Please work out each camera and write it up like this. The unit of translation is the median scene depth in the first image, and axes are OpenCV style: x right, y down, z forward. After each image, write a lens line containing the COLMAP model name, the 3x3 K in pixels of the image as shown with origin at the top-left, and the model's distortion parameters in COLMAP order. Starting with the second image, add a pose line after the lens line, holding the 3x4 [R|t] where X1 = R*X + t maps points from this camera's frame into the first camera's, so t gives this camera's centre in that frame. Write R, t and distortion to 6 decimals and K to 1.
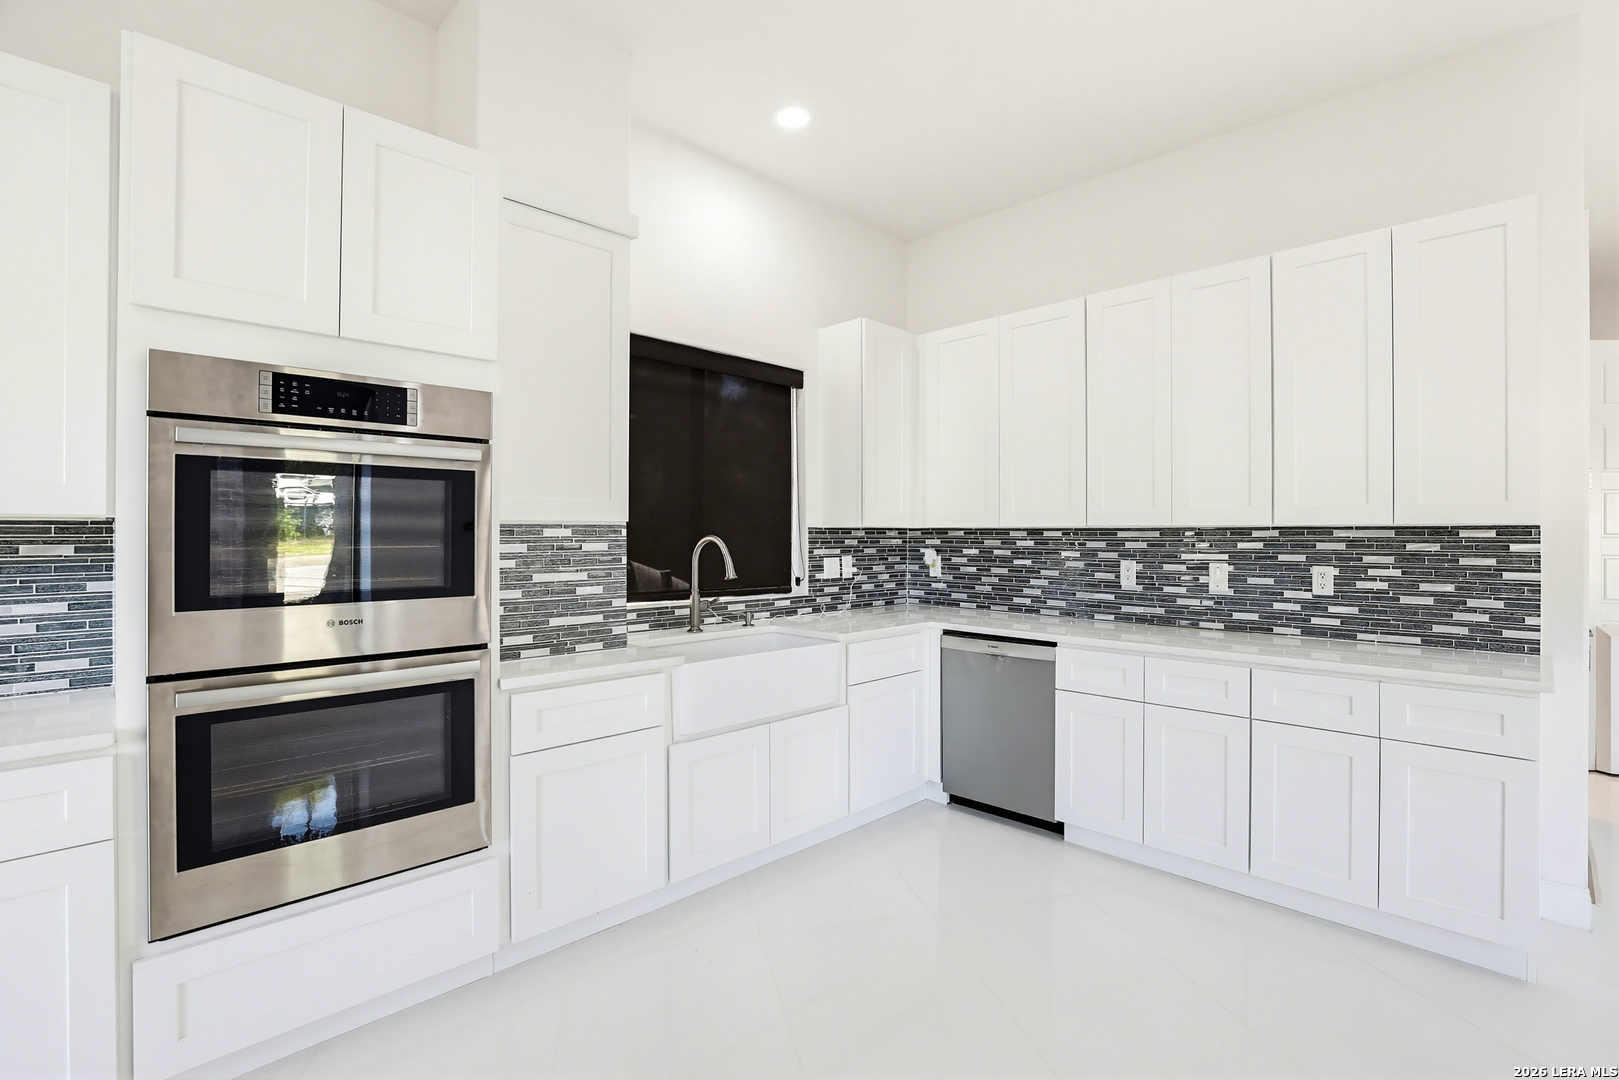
lens RADIAL K [[753.4, 0, 806.2], [0, 753.4, 534.1], [0, 0, 1]] dist [0.000544, -0.001208]
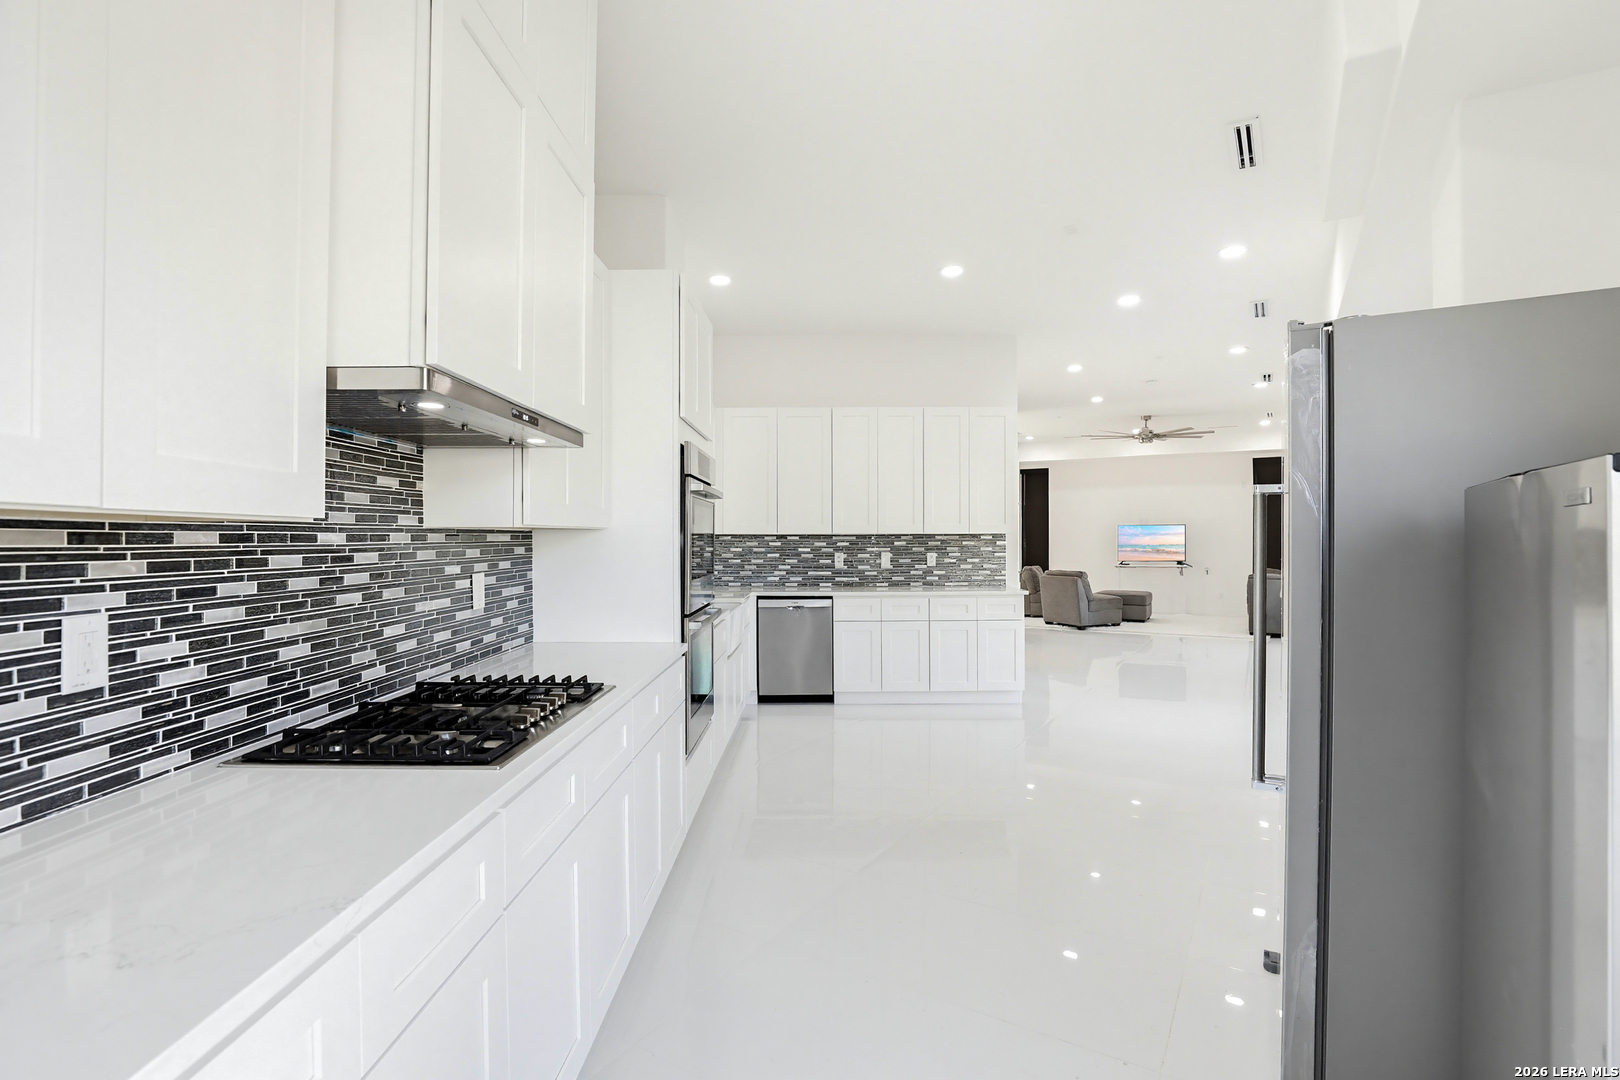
lens RADIAL K [[753.9, 0, 808.1], [0, 753.9, 541.5], [0, 0, 1]] dist [0.000544, -0.001208]
pose [[0.729618, -0.002442, 0.683851, -0.877962], [0.002530, 0.999996, 0.000871, 0.007041], [-0.683851, 0.001094, 0.729621, -0.275839]]
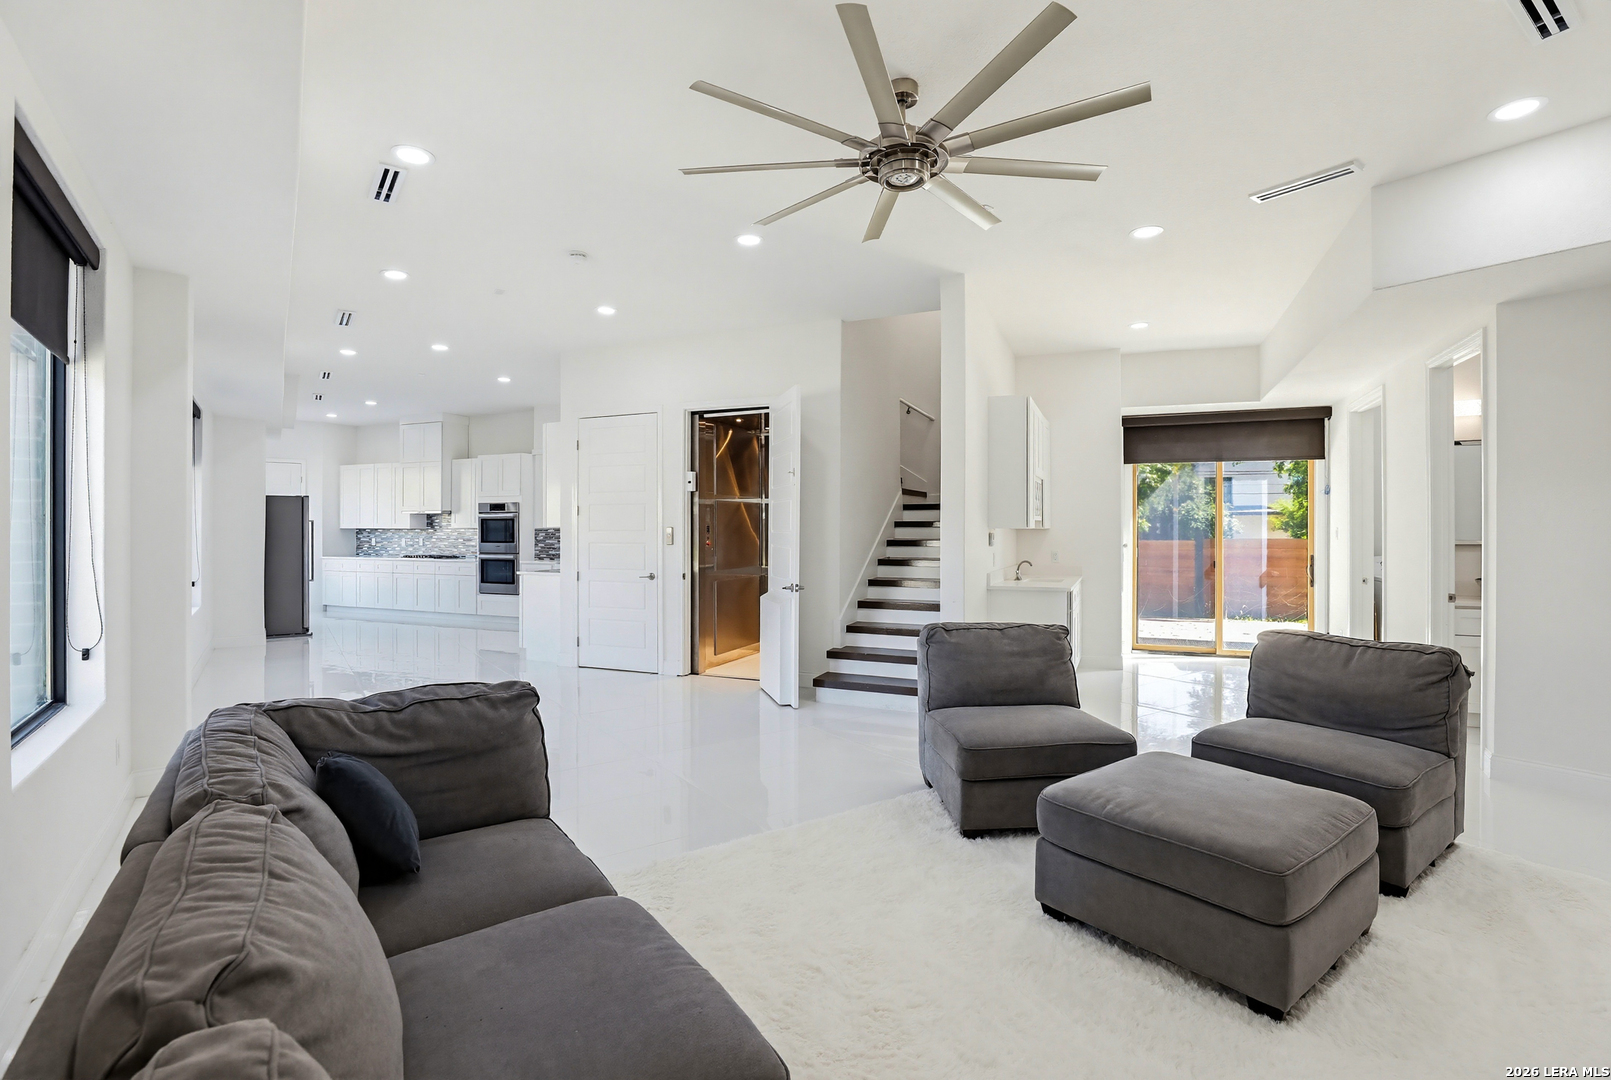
lens RADIAL K [[749.7, 0, 796.6], [0, 749.7, 529.6], [0, 0, 1]] dist [0.000544, -0.001208]
pose [[0.381501, -0.003920, -0.924360, 4.459223], [-0.001087, 0.999988, -0.004689, 0.010960], [0.924368, 0.002794, 0.381492, 0.756395]]
